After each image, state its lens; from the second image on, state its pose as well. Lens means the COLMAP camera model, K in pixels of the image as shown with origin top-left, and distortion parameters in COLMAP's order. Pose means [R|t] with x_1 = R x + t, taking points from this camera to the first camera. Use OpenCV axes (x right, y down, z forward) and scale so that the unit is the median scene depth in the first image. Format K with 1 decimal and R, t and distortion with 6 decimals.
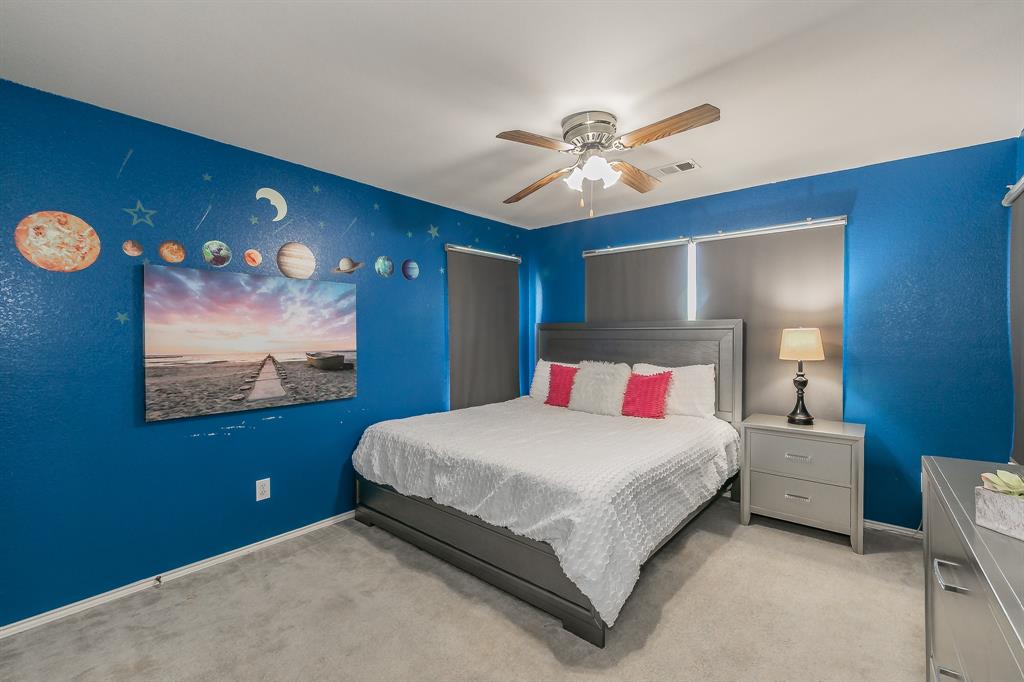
lens RADIAL K [[443.1, 0, 512.6], [0, 443.1, 336.3], [0, 0, 1]] dist [0.005678, 0.000362]
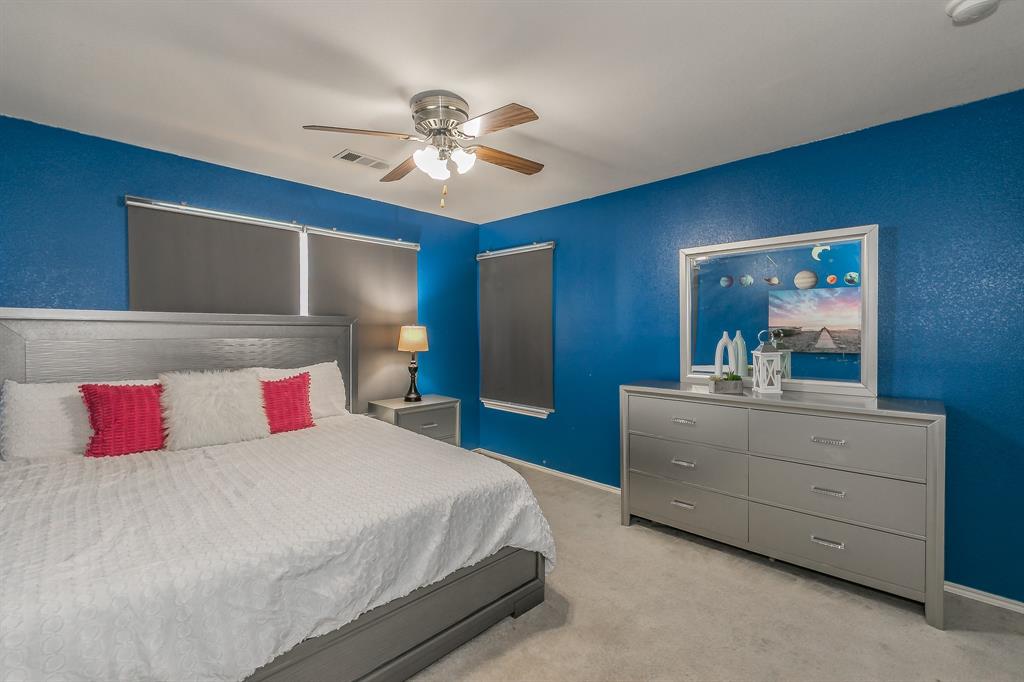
lens RADIAL K [[443.1, 0, 512.5], [0, 443.1, 335.2], [0, 0, 1]] dist [0.005678, 0.000362]
pose [[0.090986, -0.009776, 0.995804, -0.591726], [0.004435, 0.999946, 0.009412, -0.002772], [-0.995842, 0.003560, 0.091024, 0.601044]]
